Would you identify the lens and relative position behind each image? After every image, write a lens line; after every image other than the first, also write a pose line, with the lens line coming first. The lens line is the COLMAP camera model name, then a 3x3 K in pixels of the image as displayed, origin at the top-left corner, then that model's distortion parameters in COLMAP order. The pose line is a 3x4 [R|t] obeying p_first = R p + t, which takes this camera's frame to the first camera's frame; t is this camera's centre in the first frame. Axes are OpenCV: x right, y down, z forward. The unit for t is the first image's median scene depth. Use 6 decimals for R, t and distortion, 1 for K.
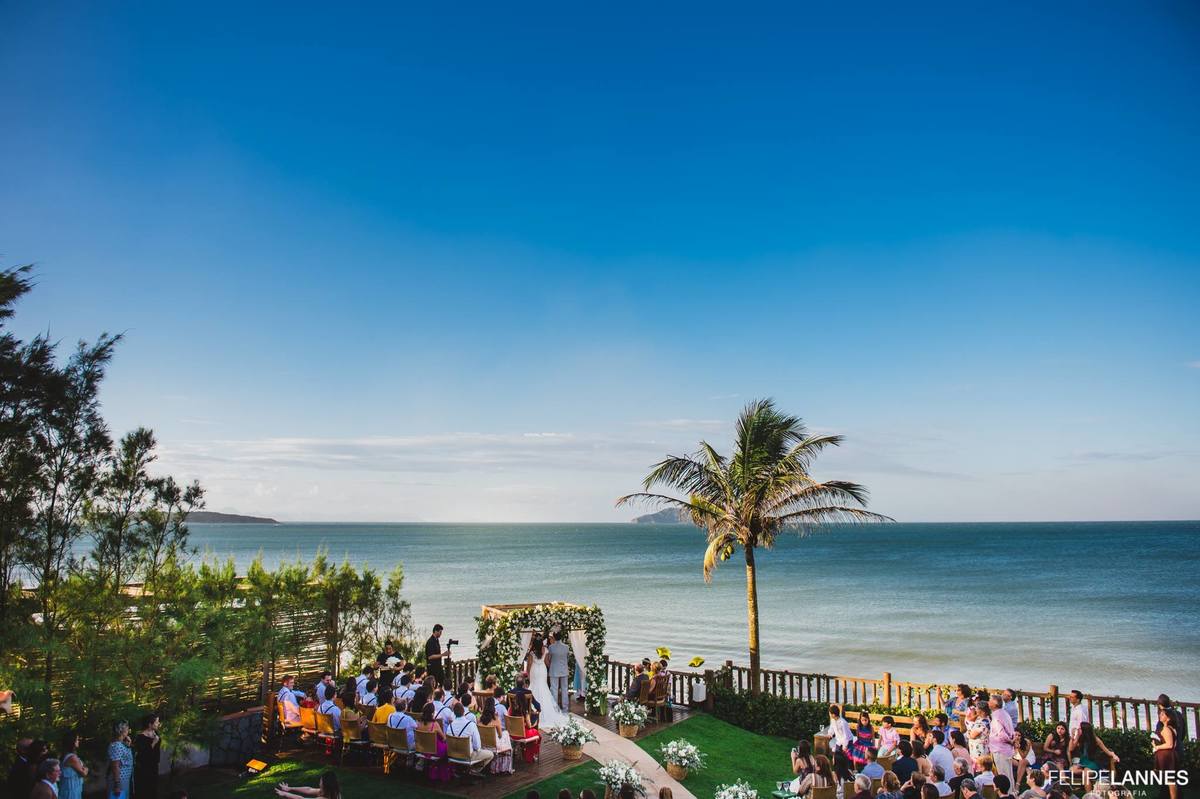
lens RADIAL K [[944.5, 0, 604.0], [0, 944.5, 385.0], [0, 0, 1]] dist [-0.040717, 0.000121]
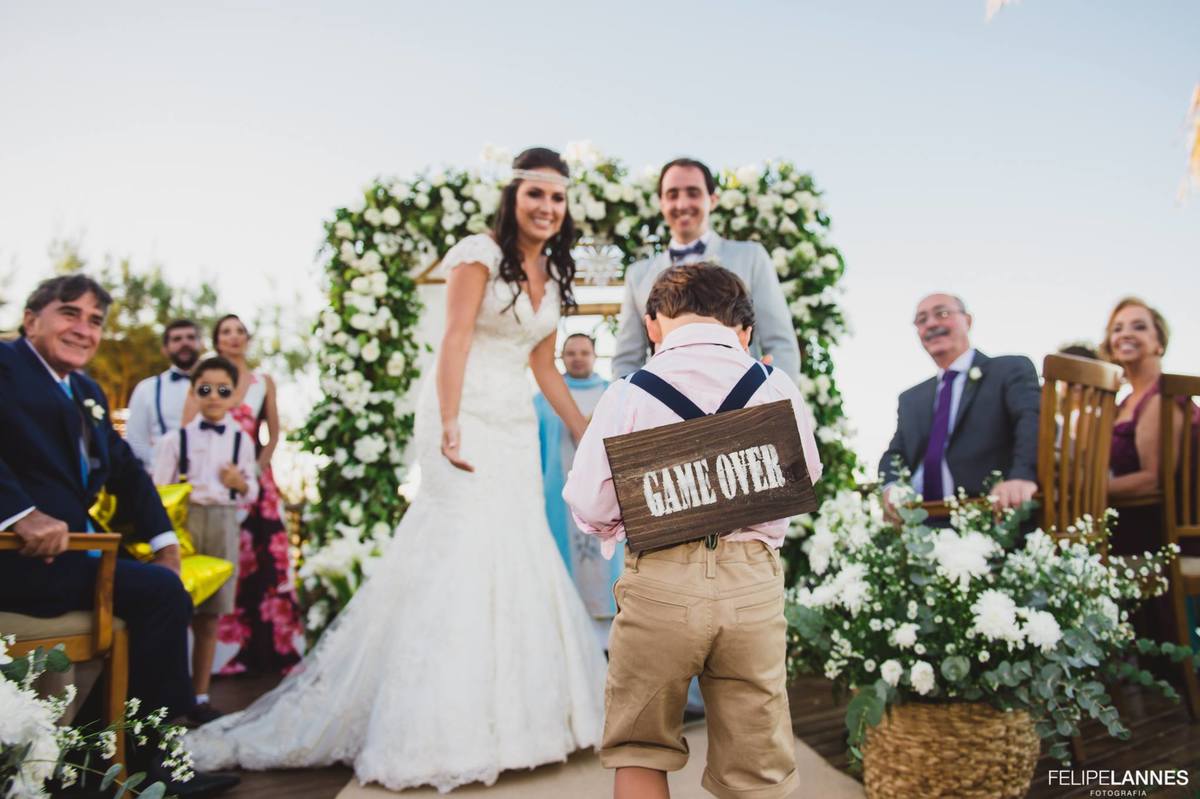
lens RADIAL K [[944.5, 0, 604.0], [0, 944.5, 385.0], [0, 0, 1]] dist [-0.040717, 0.000121]
pose [[0.913907, -0.095882, -0.394437, 0.033943], [0.086476, 0.995385, -0.041599, 0.303516], [0.396605, 0.003908, 0.917981, 0.824992]]
